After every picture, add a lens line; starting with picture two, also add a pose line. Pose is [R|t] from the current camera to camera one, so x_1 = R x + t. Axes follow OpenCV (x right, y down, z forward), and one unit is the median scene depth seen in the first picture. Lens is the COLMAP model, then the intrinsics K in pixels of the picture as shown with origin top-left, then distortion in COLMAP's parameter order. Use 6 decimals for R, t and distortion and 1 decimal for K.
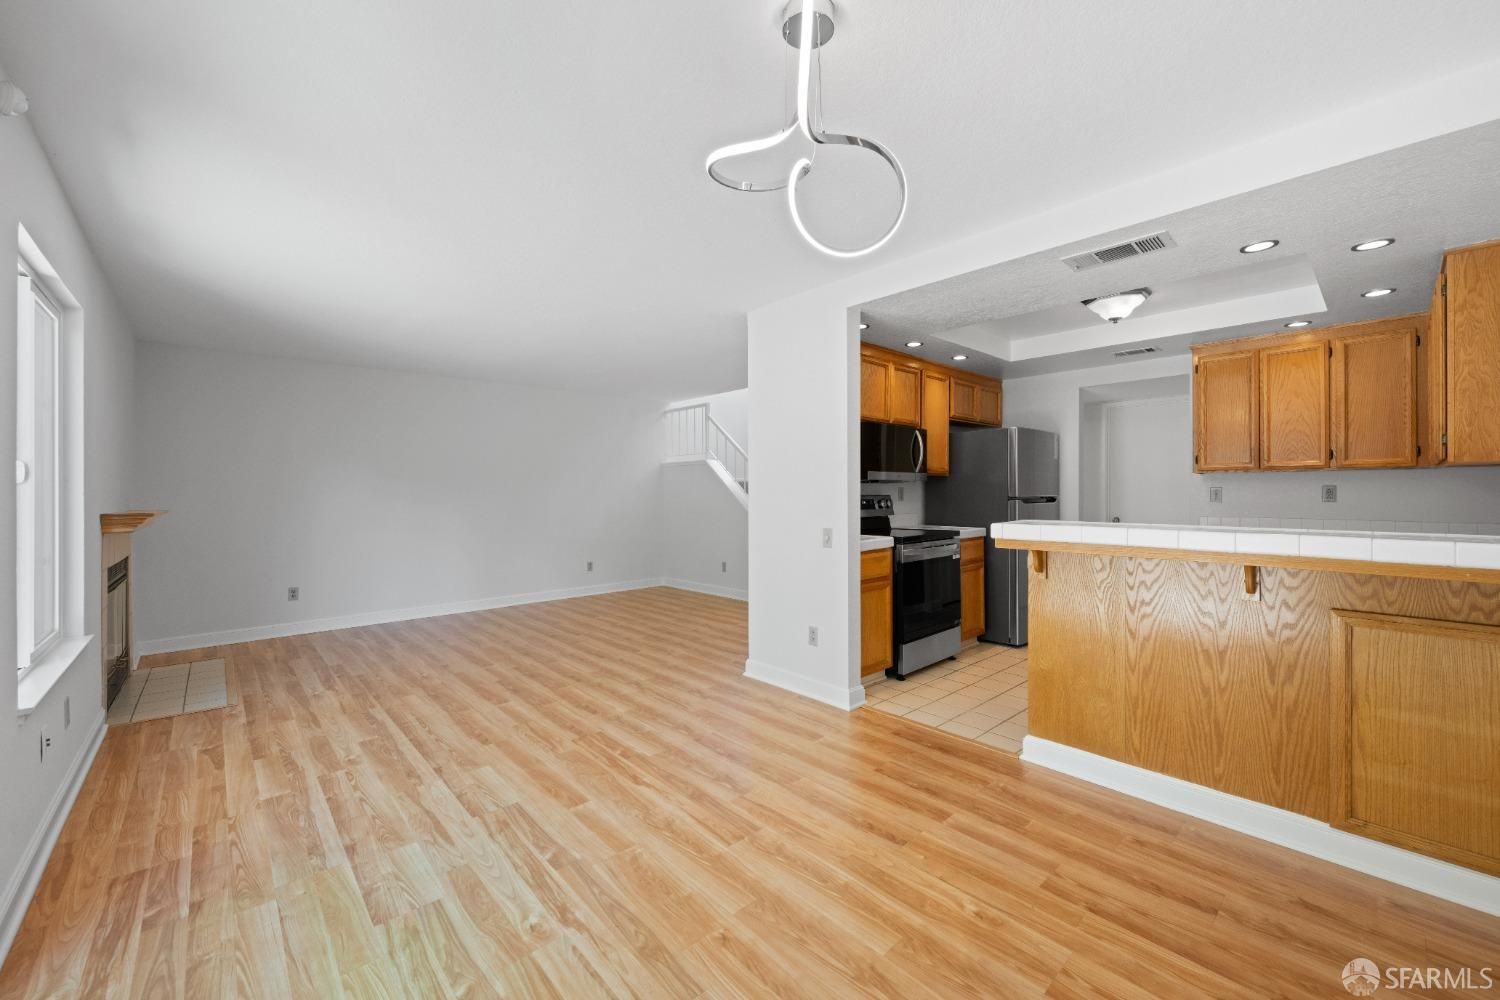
lens RADIAL K [[592.3, 0, 749.2], [0, 592.3, 483.5], [0, 0, 1]] dist [-0.001426, 0.000040]
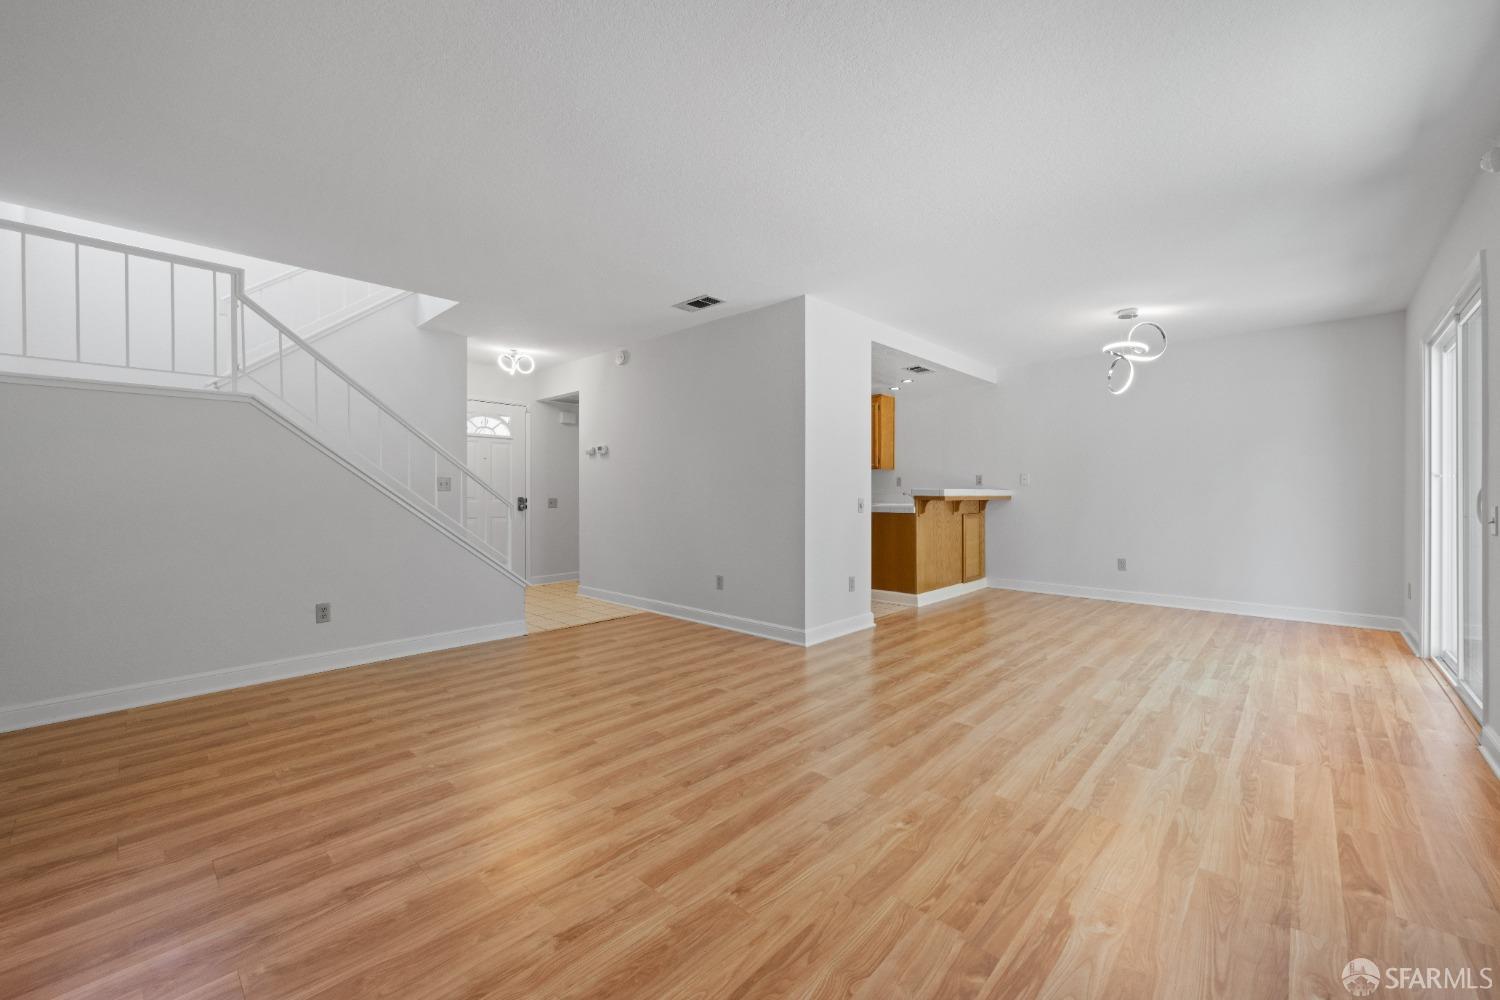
lens RADIAL K [[598.3, 0, 750.0], [0, 598.3, 507.0], [0, 0, 1]] dist [-0.001747, 0.000440]
pose [[-0.083832, -0.017523, 0.996326, -1.285261], [-0.010339, 0.999807, 0.016715, 0.079172], [-0.996426, -0.008900, -0.083997, 1.477114]]
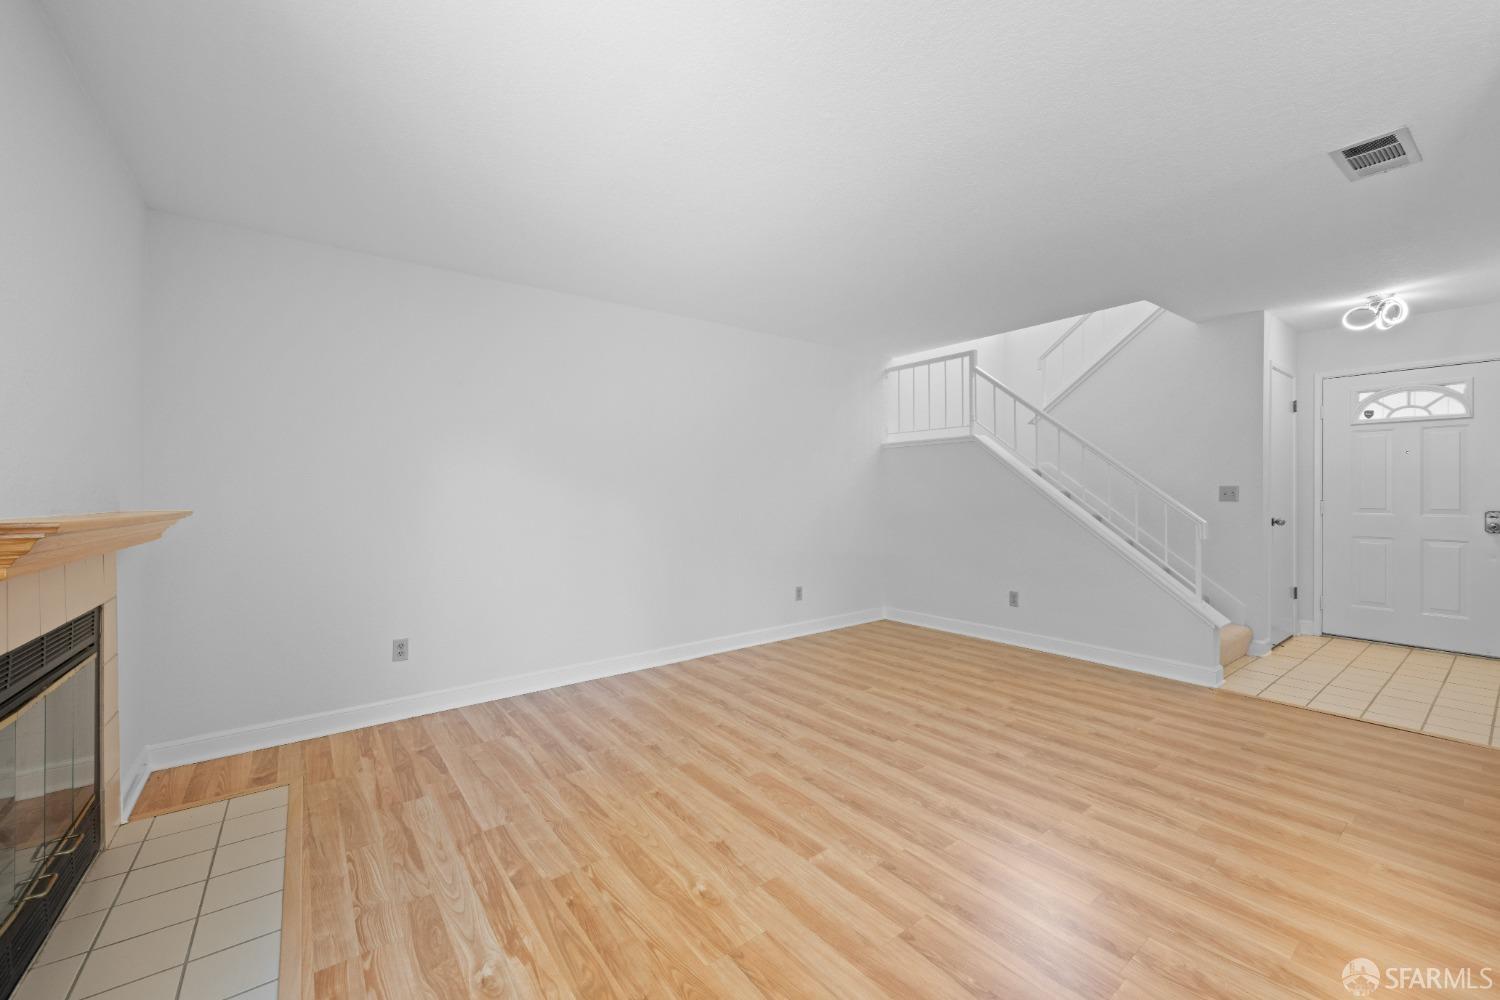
lens RADIAL K [[592.3, 0, 749.2], [0, 592.3, 483.5], [0, 0, 1]] dist [-0.001426, 0.000040]
pose [[0.996145, 0.000105, -0.087724, -0.603039], [0.000138, 0.999996, 0.002766, 0.026774], [0.087724, -0.002767, 0.996141, 0.717571]]
